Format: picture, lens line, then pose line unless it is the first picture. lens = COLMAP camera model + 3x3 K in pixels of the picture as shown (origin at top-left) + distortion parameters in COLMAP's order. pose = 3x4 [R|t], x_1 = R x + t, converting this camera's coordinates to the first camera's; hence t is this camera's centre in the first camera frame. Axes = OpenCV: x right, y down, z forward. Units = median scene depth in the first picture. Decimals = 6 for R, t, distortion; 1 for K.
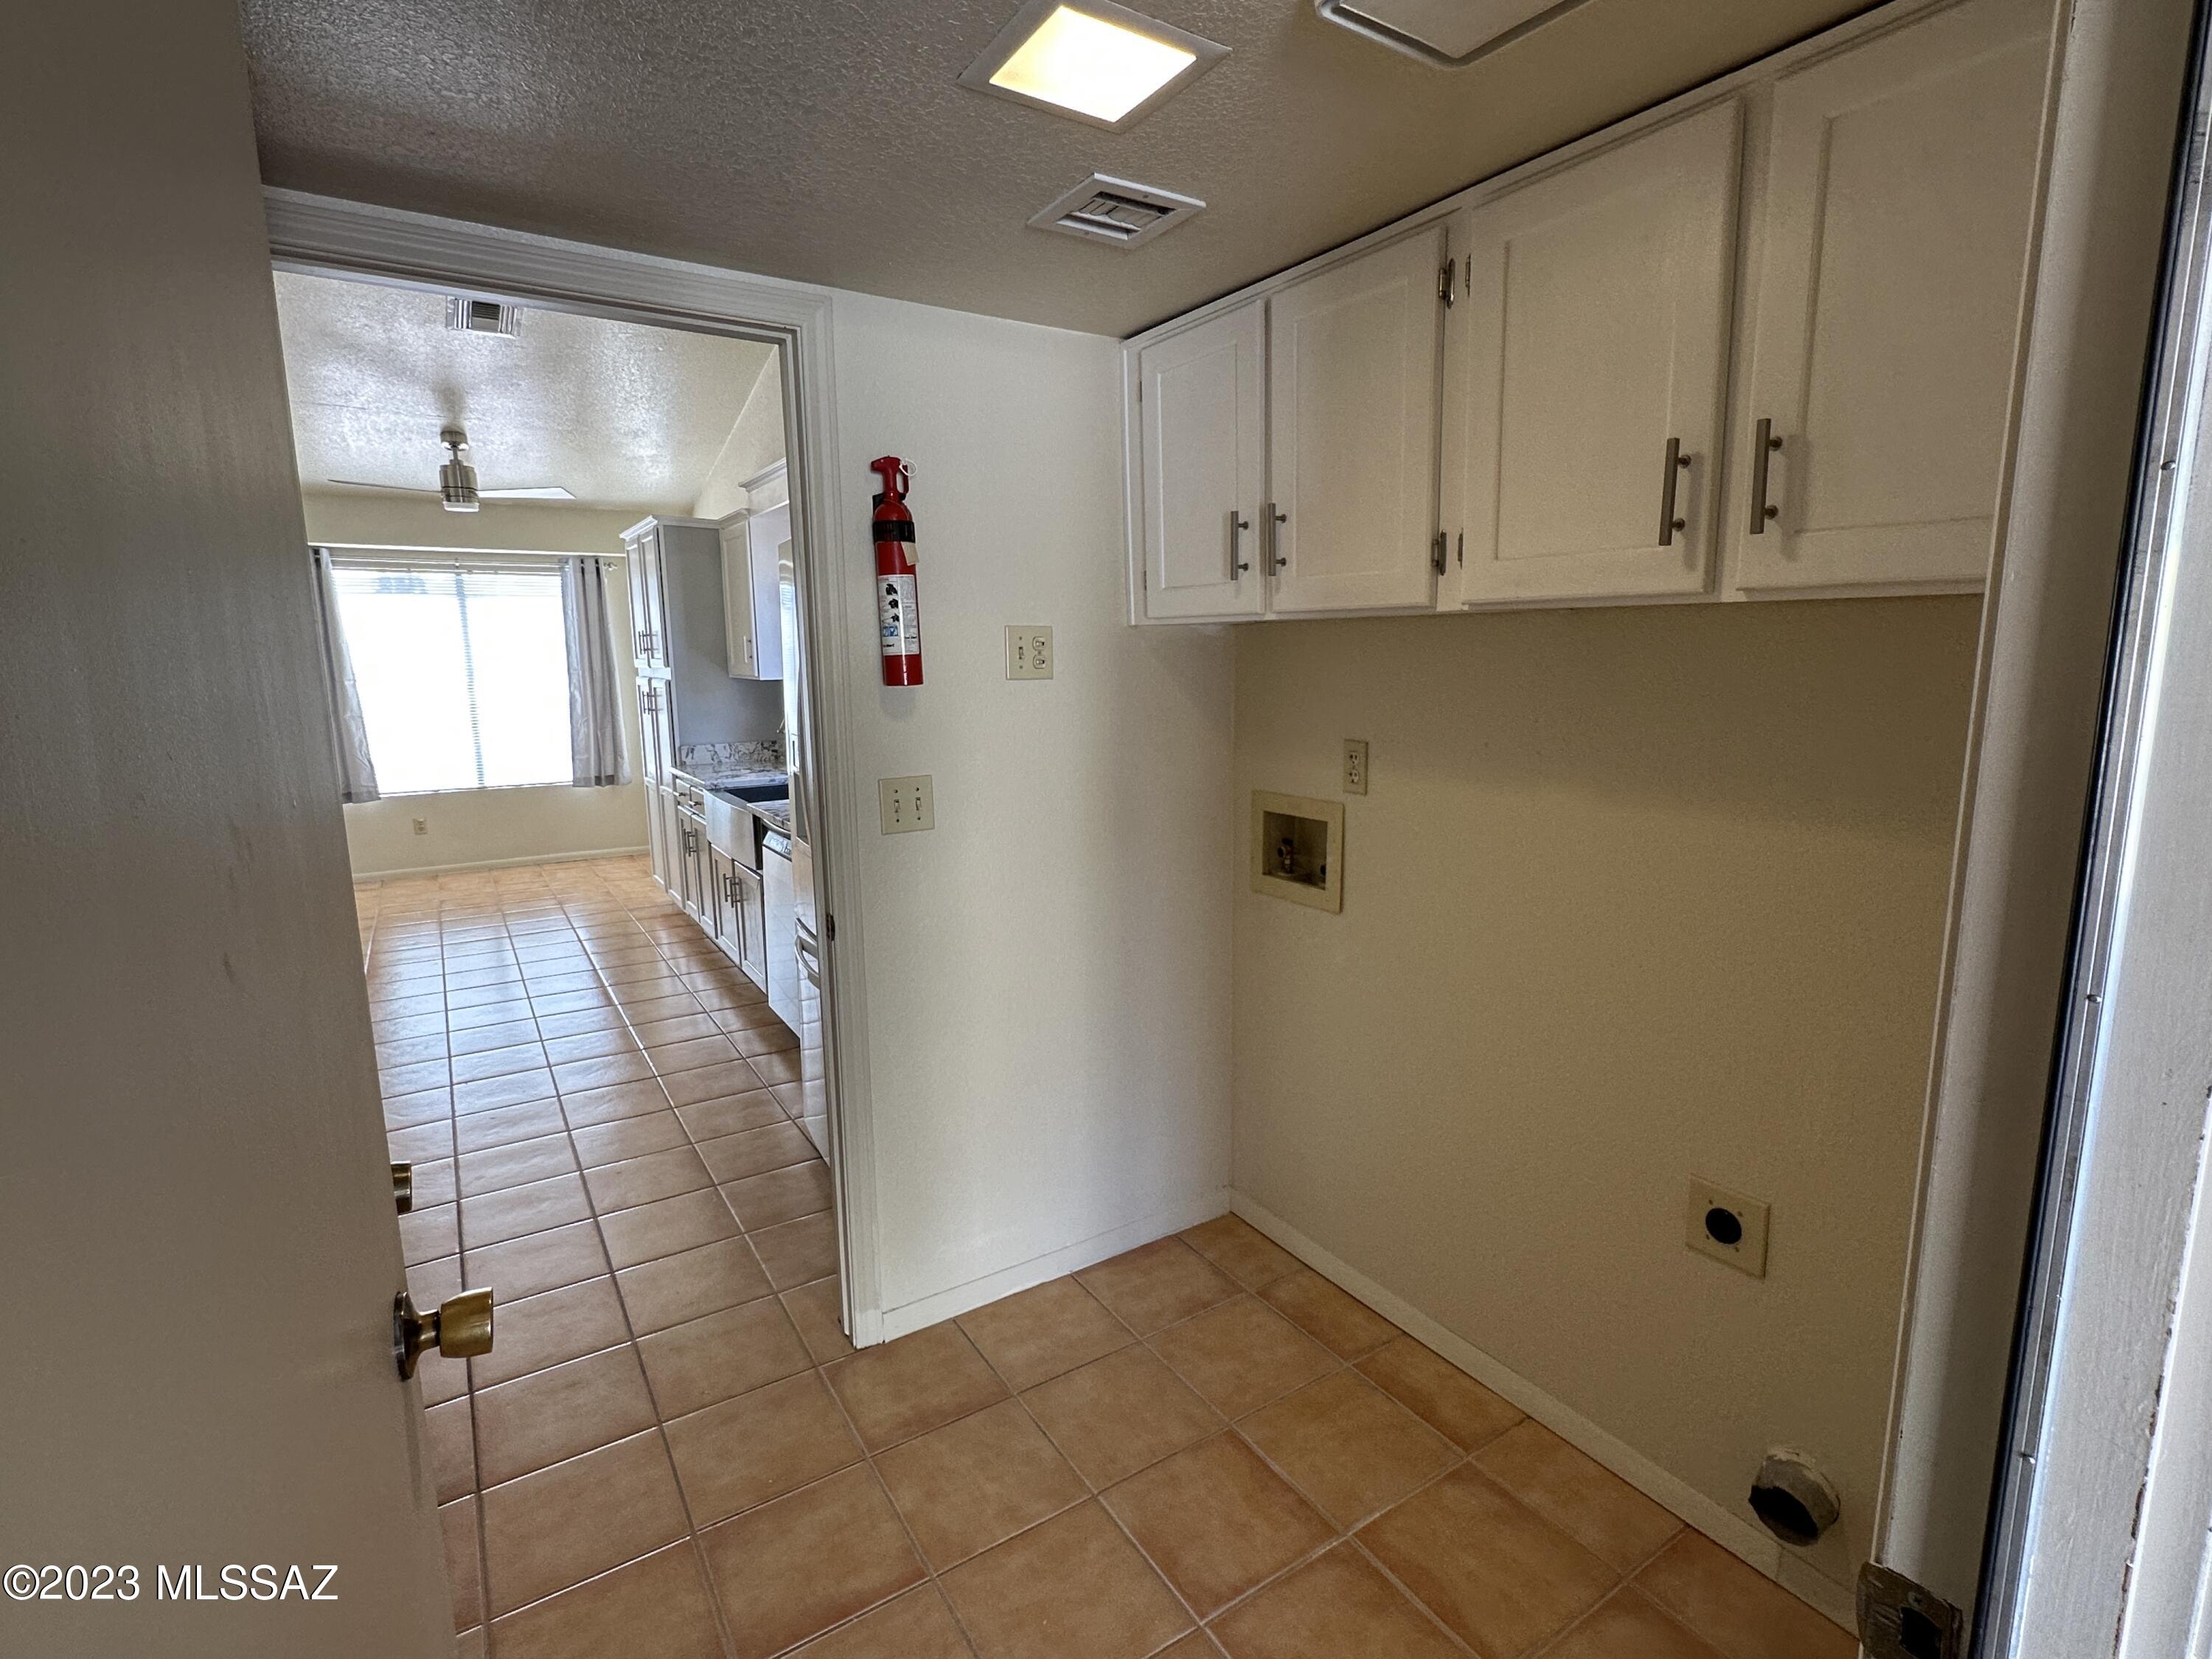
lens RADIAL K [[1046.9, 0, 1099.8], [0, 1046.9, 818.8], [0, 0, 1]] dist [-0.003865, 0.000770]
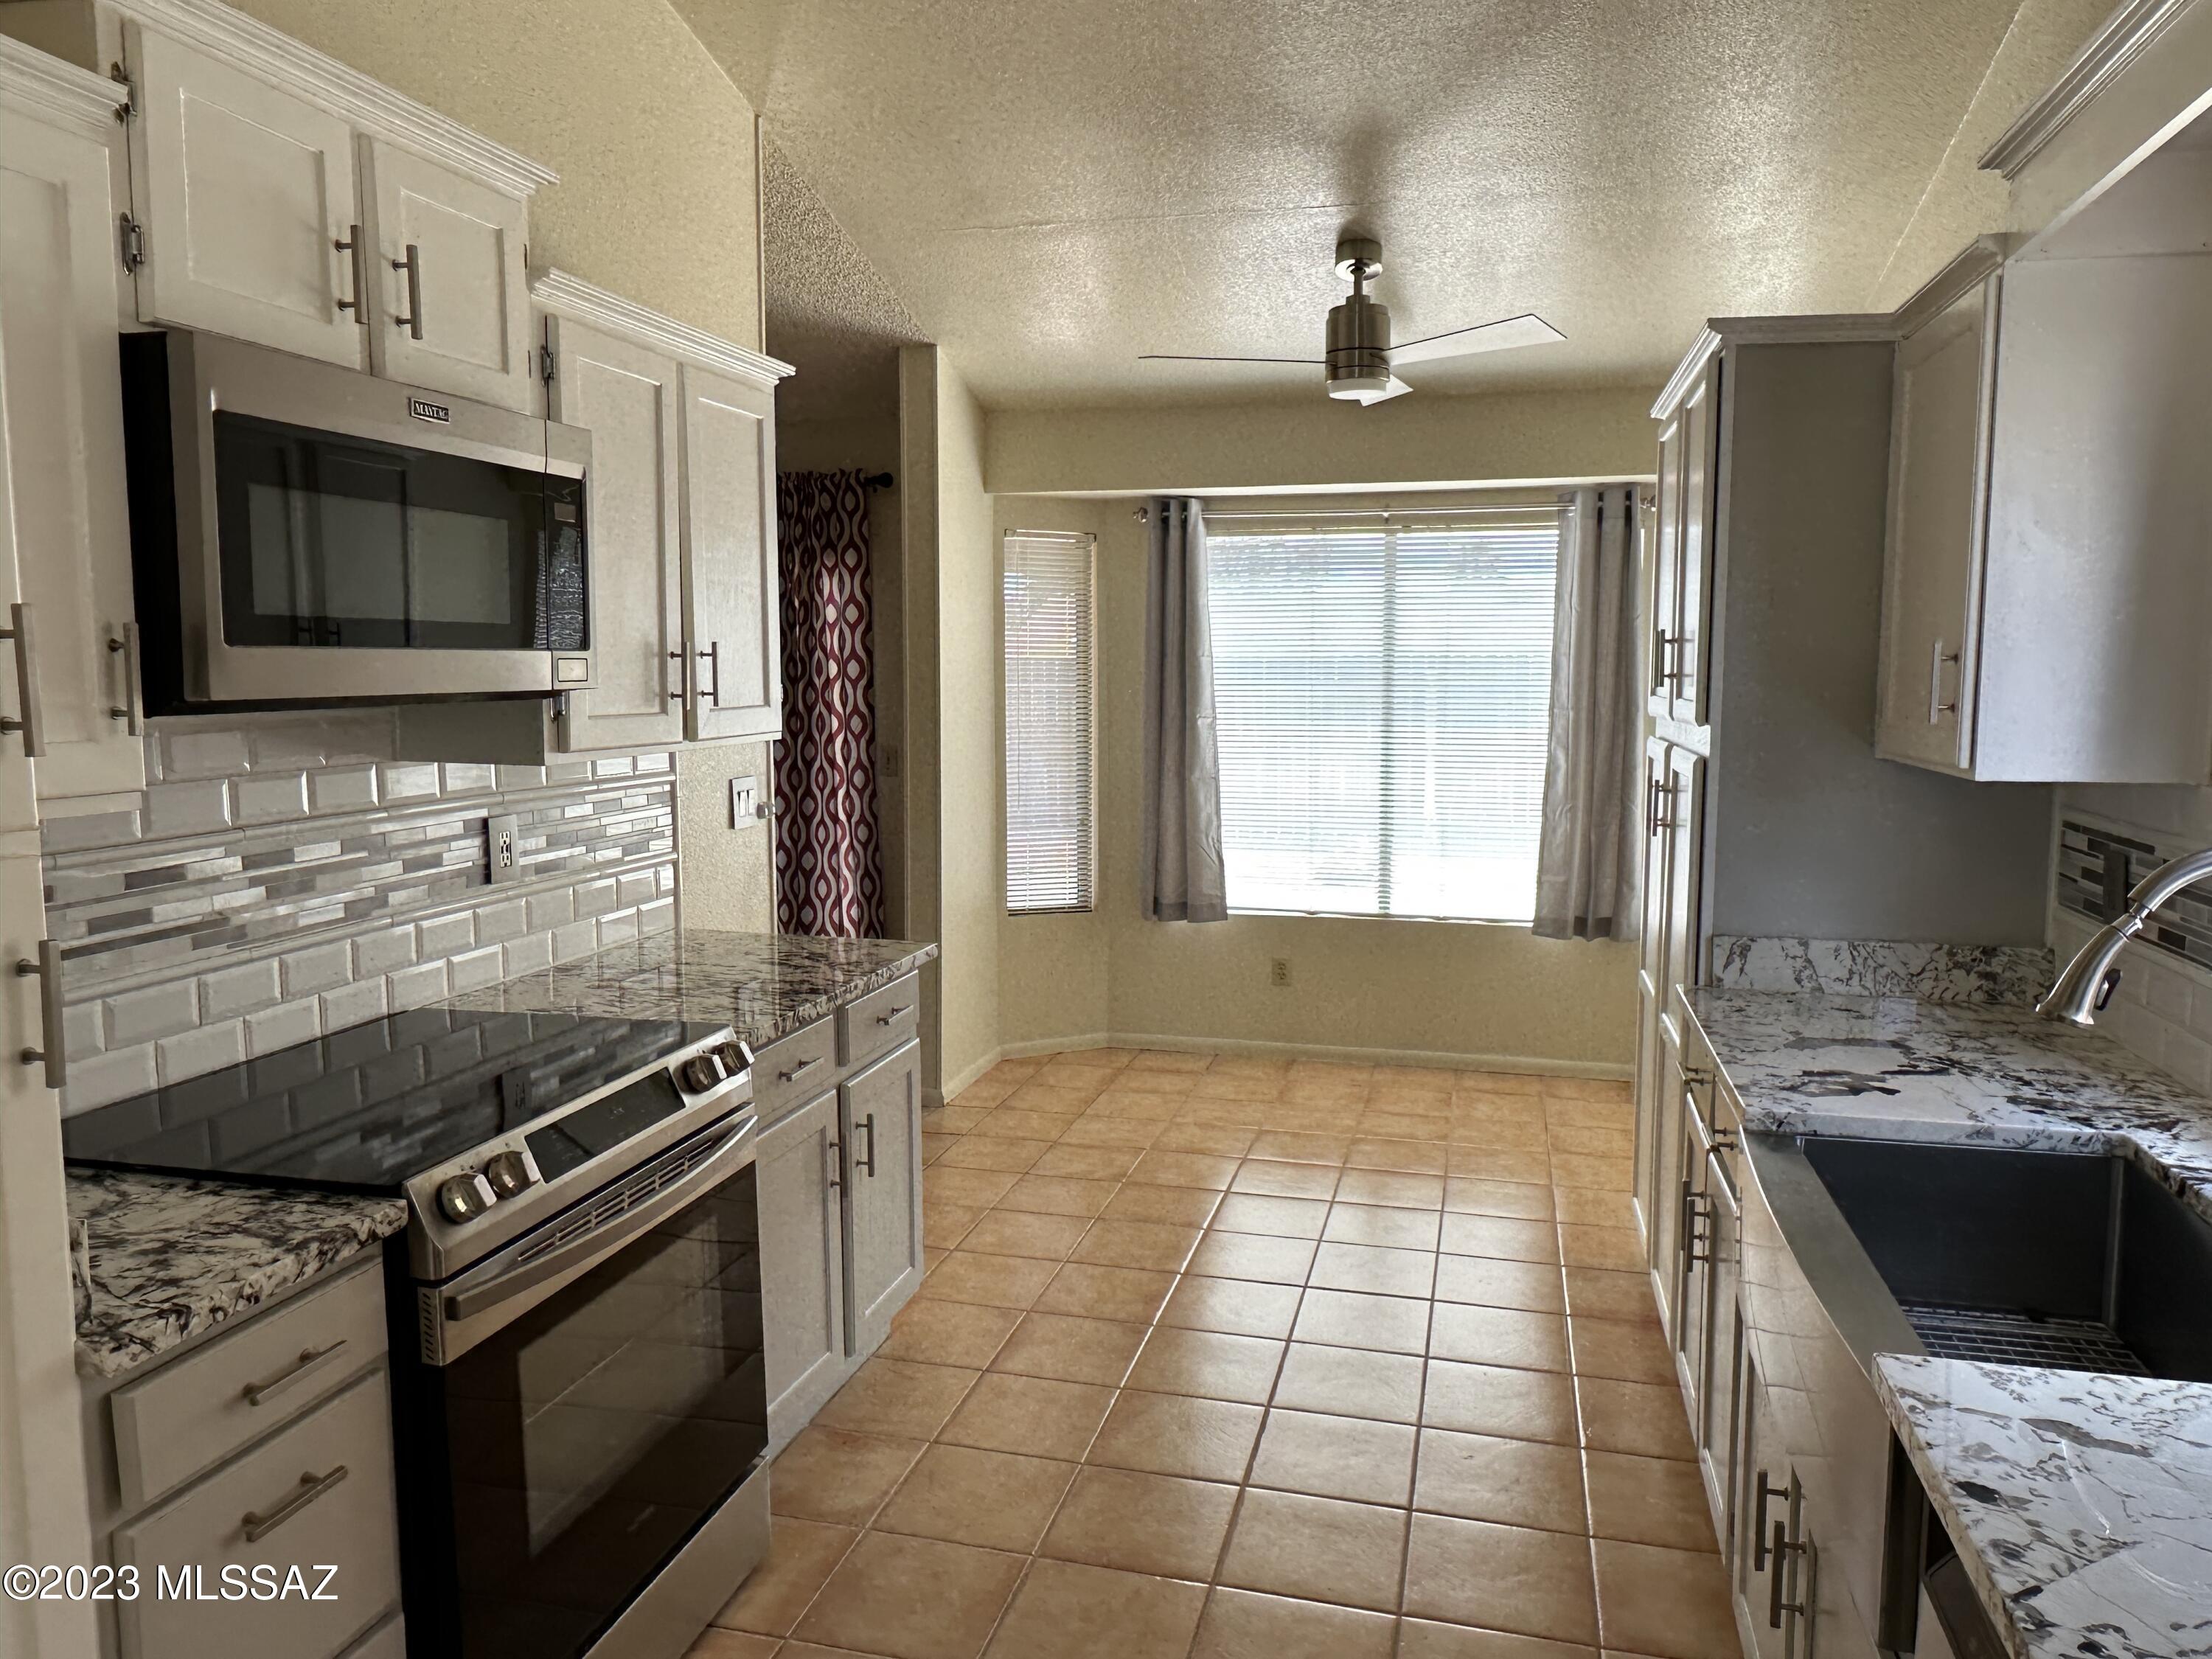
lens RADIAL K [[1477.7, 0, 1126.4], [0, 1477.7, 824.8], [0, 0, 1]] dist [0.012558, -0.002657]
pose [[0.687311, 0.086579, -0.721185, -0.127997], [-0.123871, 0.992298, 0.001073, -0.063432], [0.715723, 0.088597, 0.692741, 0.368087]]
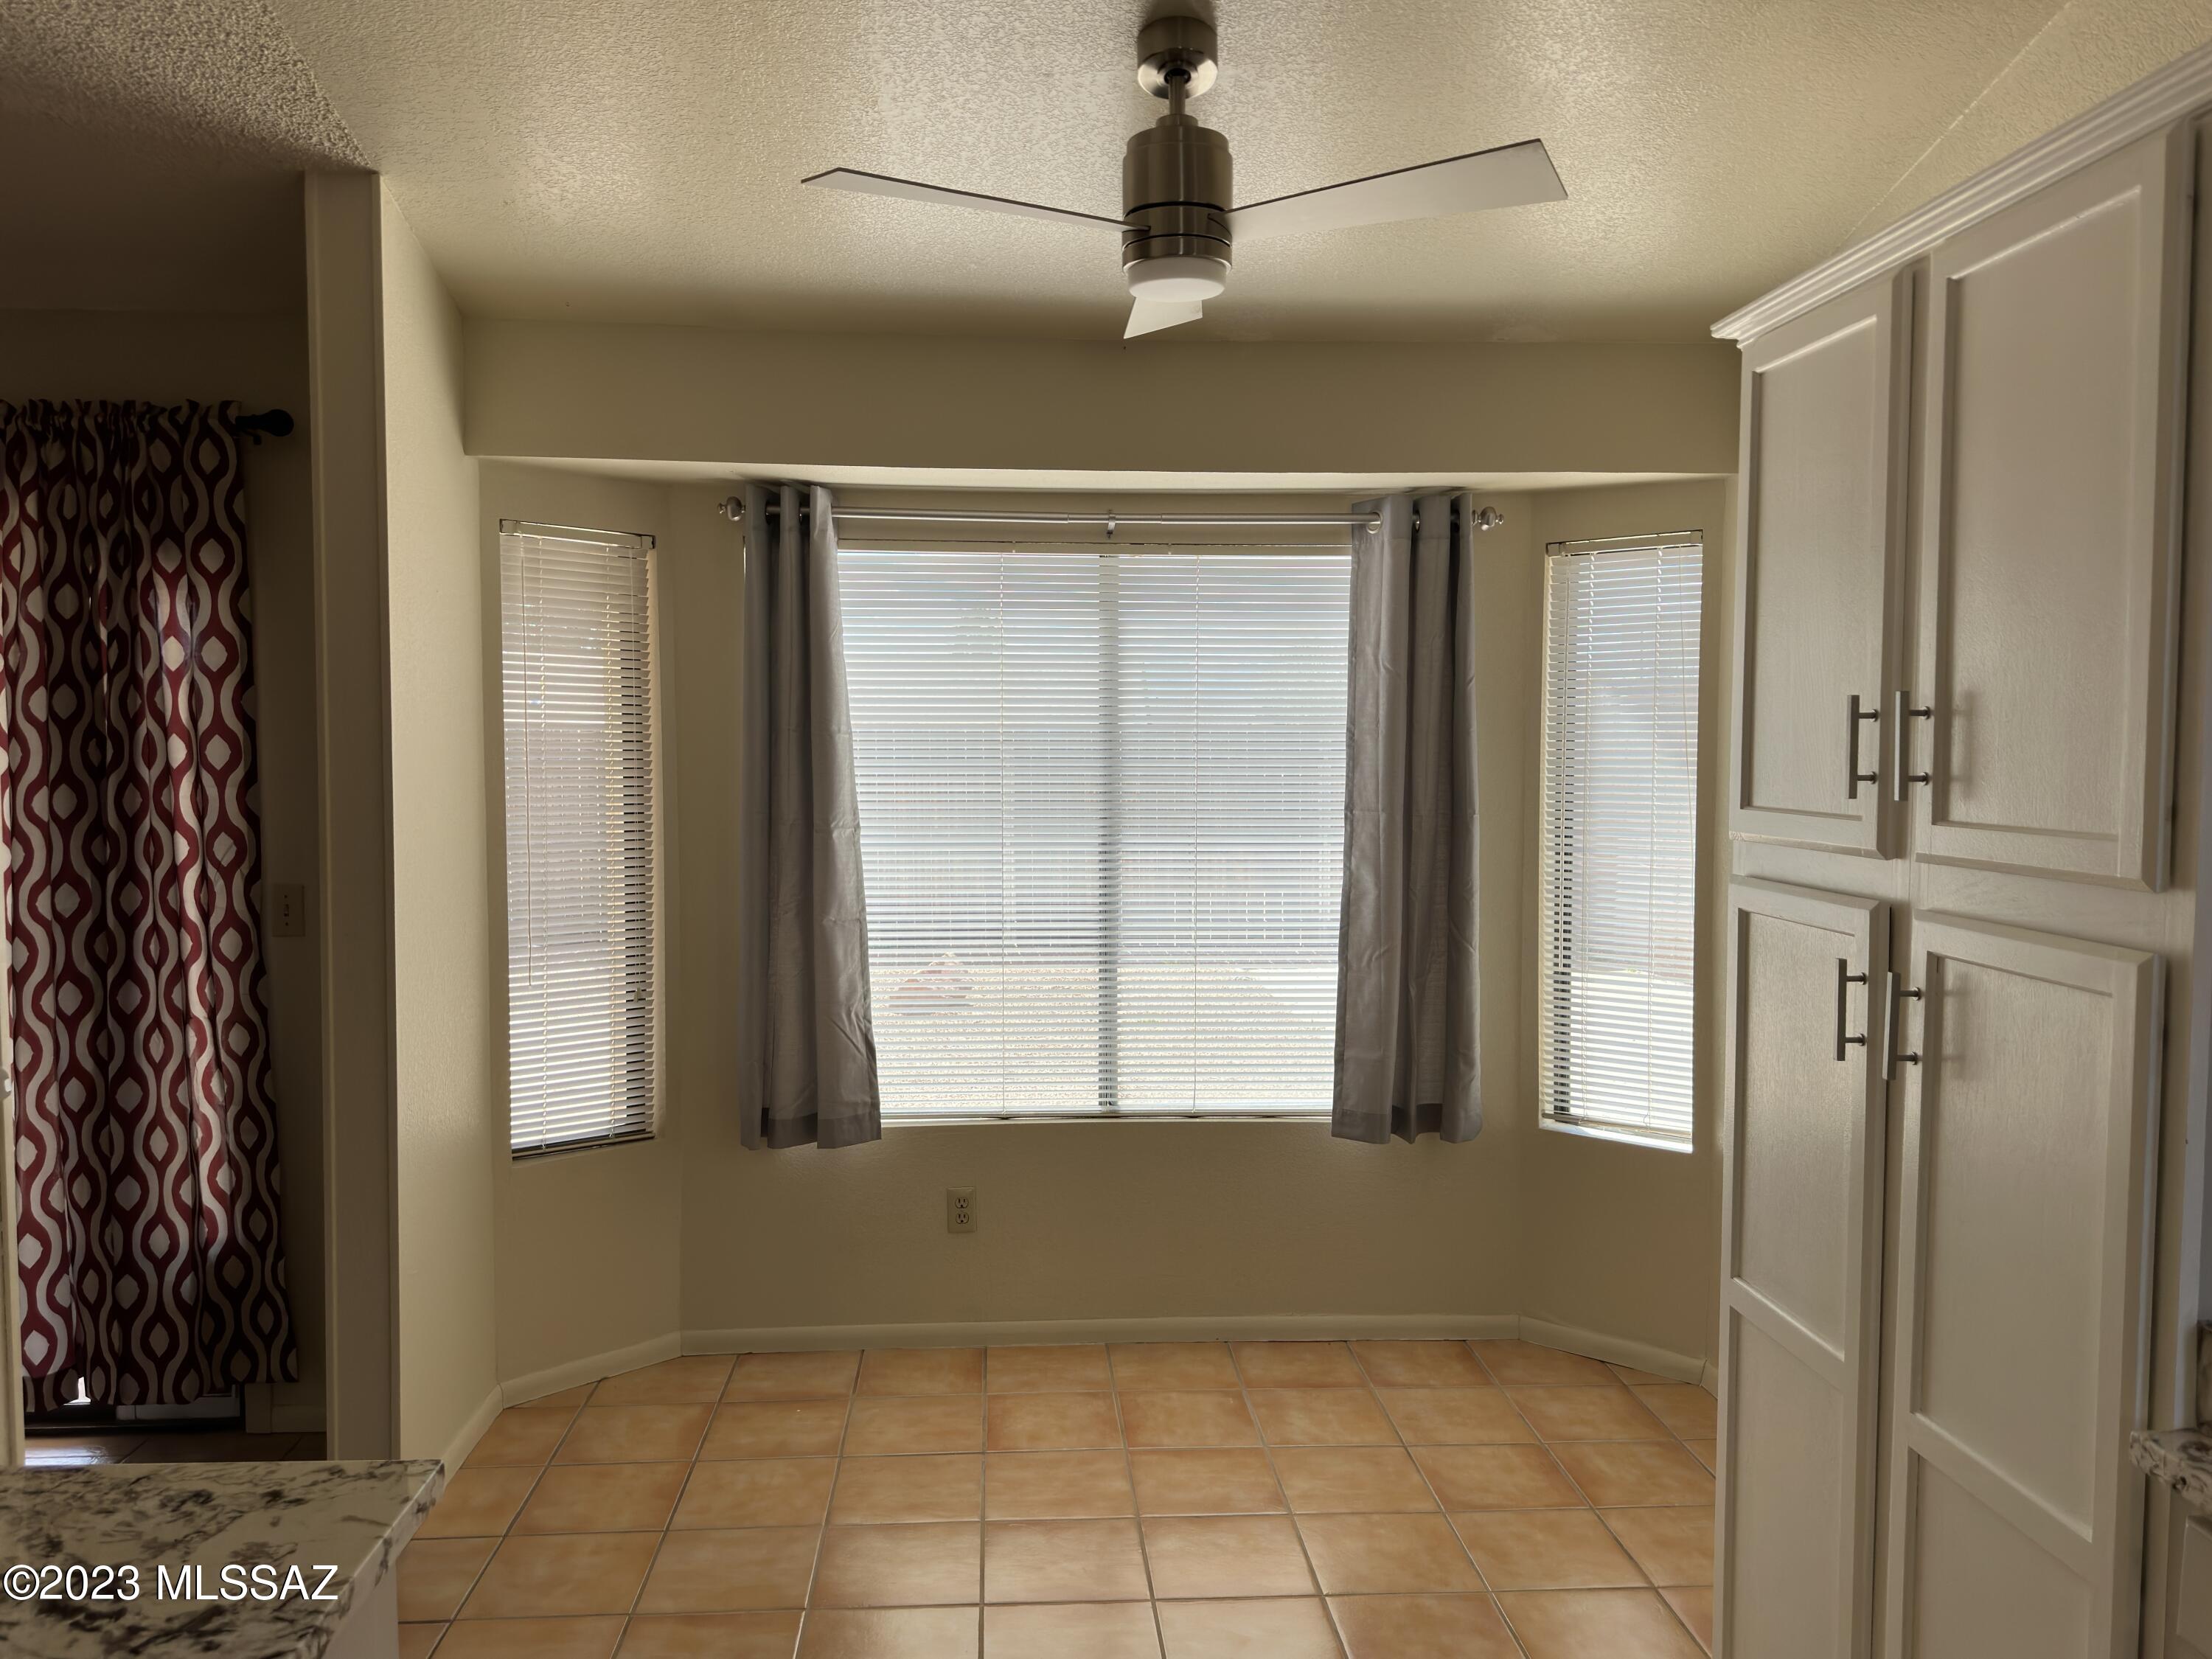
lens RADIAL K [[1571.7, 0, 1096.8], [0, 1571.7, 824.1], [0, 0, 1]] dist [0.050647, -0.044794]
pose [[0.874683, 0.038793, -0.483140, -0.339492], [-0.089133, 0.992666, -0.081662, -0.089783], [0.476429, 0.114492, 0.871726, 0.513386]]
